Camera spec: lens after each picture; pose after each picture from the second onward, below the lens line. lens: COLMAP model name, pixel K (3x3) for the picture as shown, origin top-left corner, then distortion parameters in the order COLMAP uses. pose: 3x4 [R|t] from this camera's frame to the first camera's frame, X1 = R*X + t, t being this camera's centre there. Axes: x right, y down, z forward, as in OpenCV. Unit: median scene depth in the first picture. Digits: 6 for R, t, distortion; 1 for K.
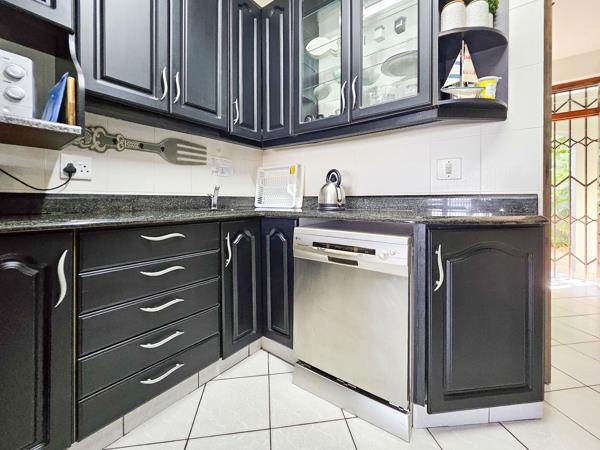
lens RADIAL K [[253.3, 0, 303.5], [0, 253.3, 204.2], [0, 0, 1]] dist [0.000657, -0.000013]
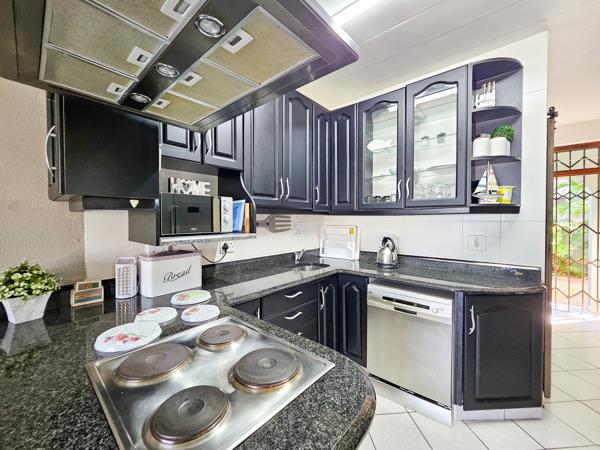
lens RADIAL K [[248.8, 0, 302.8], [0, 248.8, 224.0], [0, 0, 1]] dist [-0.000554, 0.000001]
pose [[0.997640, 0.000638, -0.068666, -0.336234], [-0.000012, 0.999959, 0.009107, -0.293954], [0.068669, -0.009085, 0.997598, -0.503477]]
